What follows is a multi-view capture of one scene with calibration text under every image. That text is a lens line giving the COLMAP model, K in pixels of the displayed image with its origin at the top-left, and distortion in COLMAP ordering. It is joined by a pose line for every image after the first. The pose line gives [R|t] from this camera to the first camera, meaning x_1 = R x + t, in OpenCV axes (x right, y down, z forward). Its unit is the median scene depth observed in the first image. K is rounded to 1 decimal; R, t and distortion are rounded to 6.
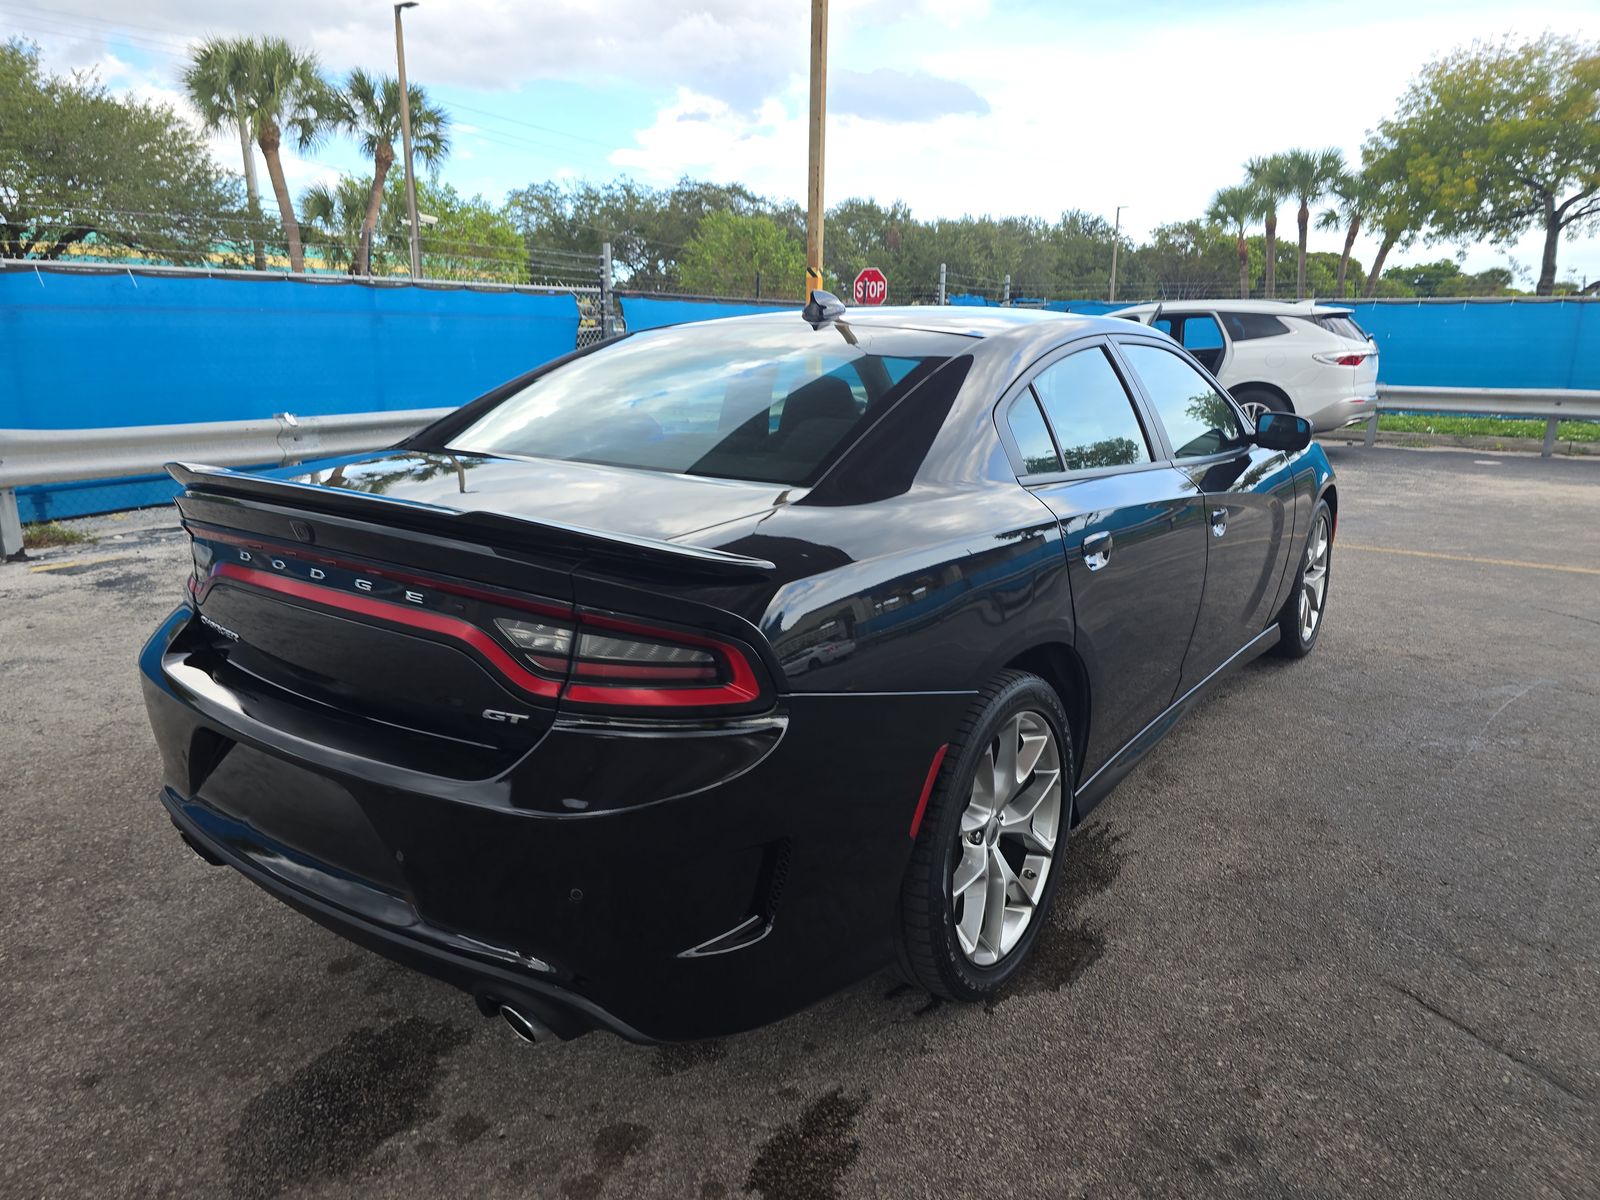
lens RADIAL K [[1087.3, 0, 790.1], [0, 1087.3, 597.1], [0, 0, 1]] dist [0.065299, -0.066676]
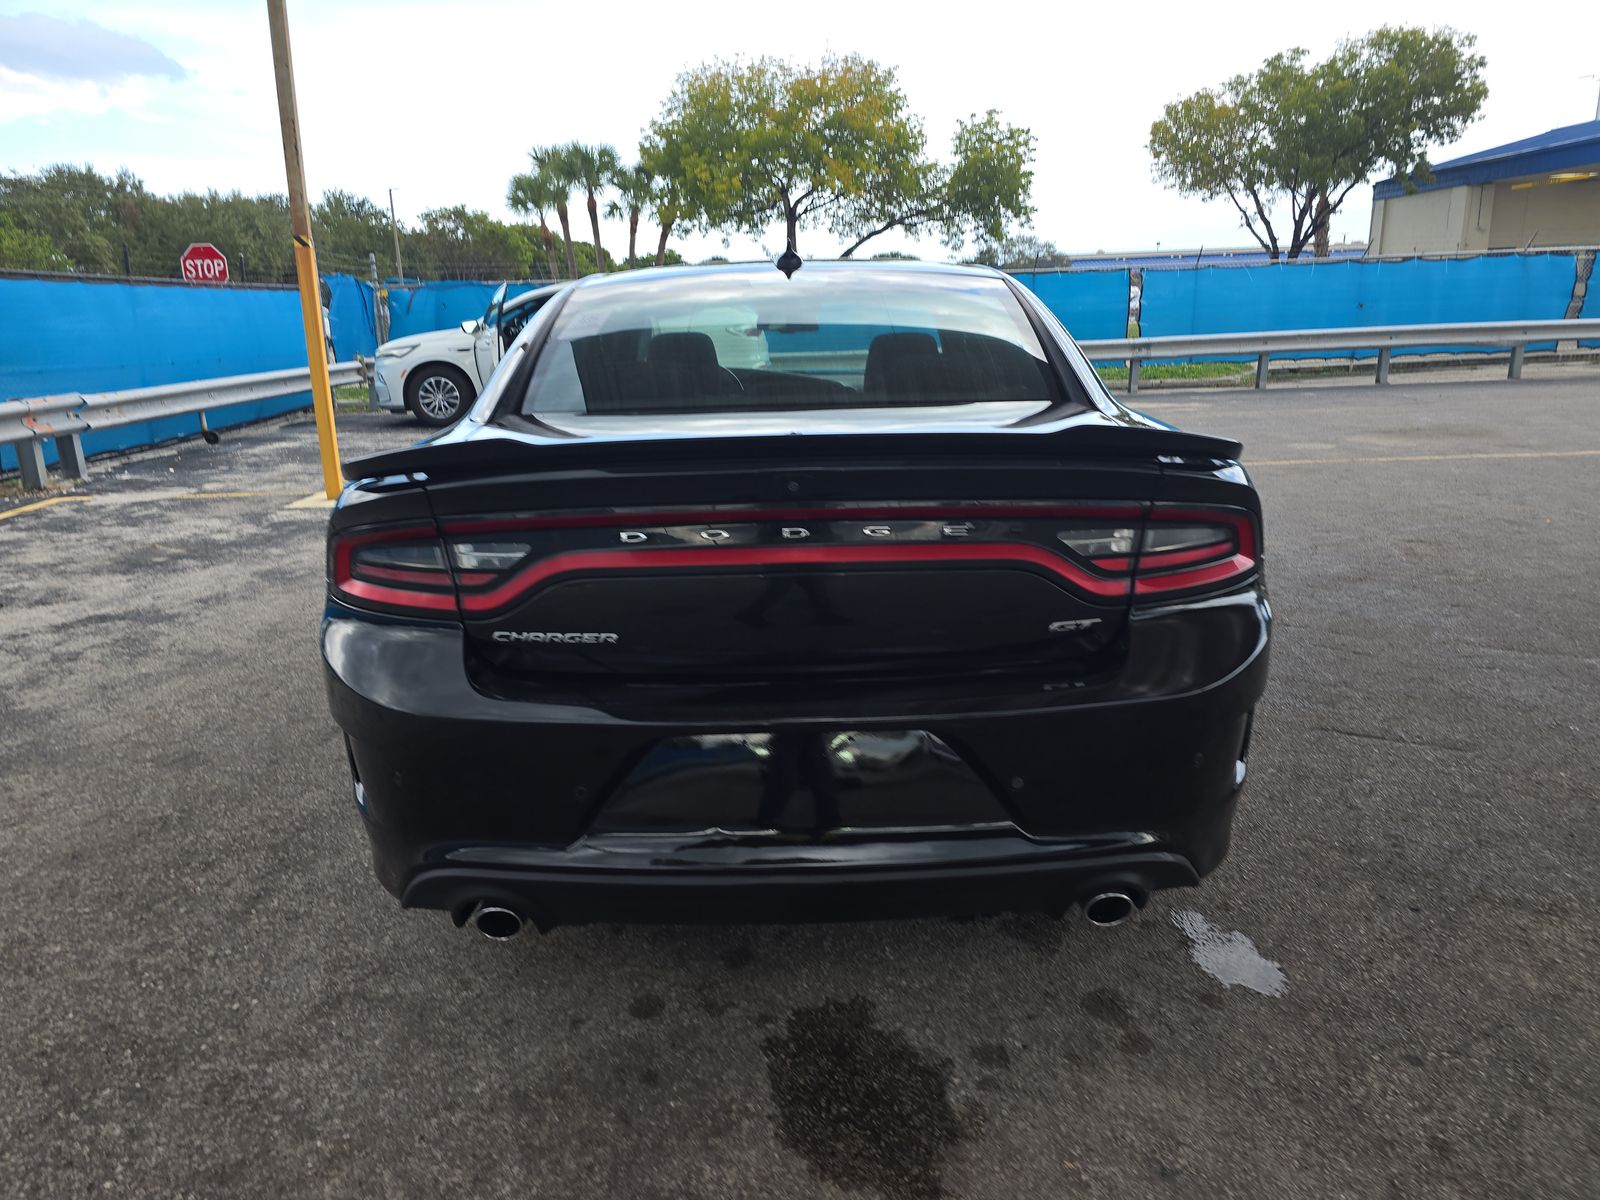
lens RADIAL K [[1087.3, 0, 790.1], [0, 1087.3, 597.1], [0, 0, 1]] dist [0.065299, -0.066676]
pose [[0.802556, -0.176620, 0.569833, -0.078068], [0.170152, 0.983264, 0.065120, -0.002279], [-0.571797, 0.044696, 0.819176, 0.021829]]
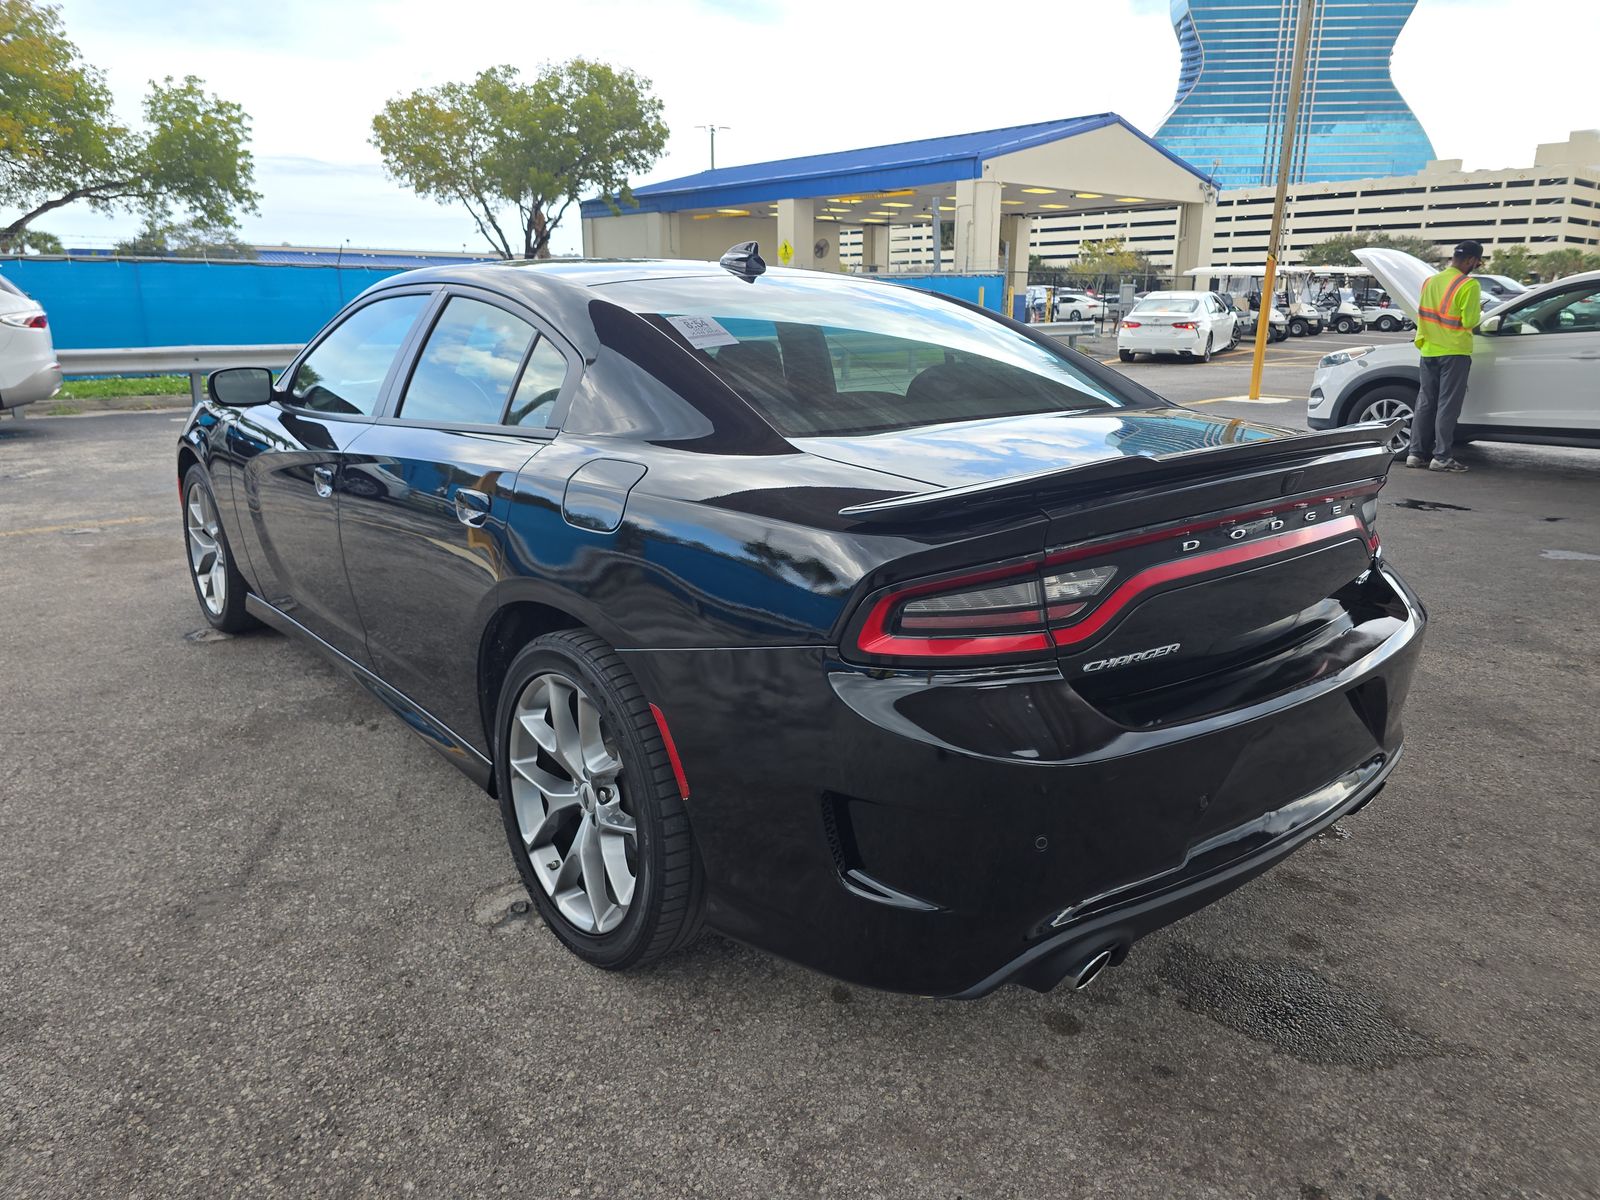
lens RADIAL K [[1117.2, 0, 801.1], [0, 1117.2, 604.6], [0, 0, 1]] dist [0.008052, 0.001986]
pose [[0.220745, -0.259179, 0.940265, -0.123672], [0.225478, 0.951492, 0.209339, -0.021732], [-0.948911, 0.165798, 0.268477, 0.094185]]
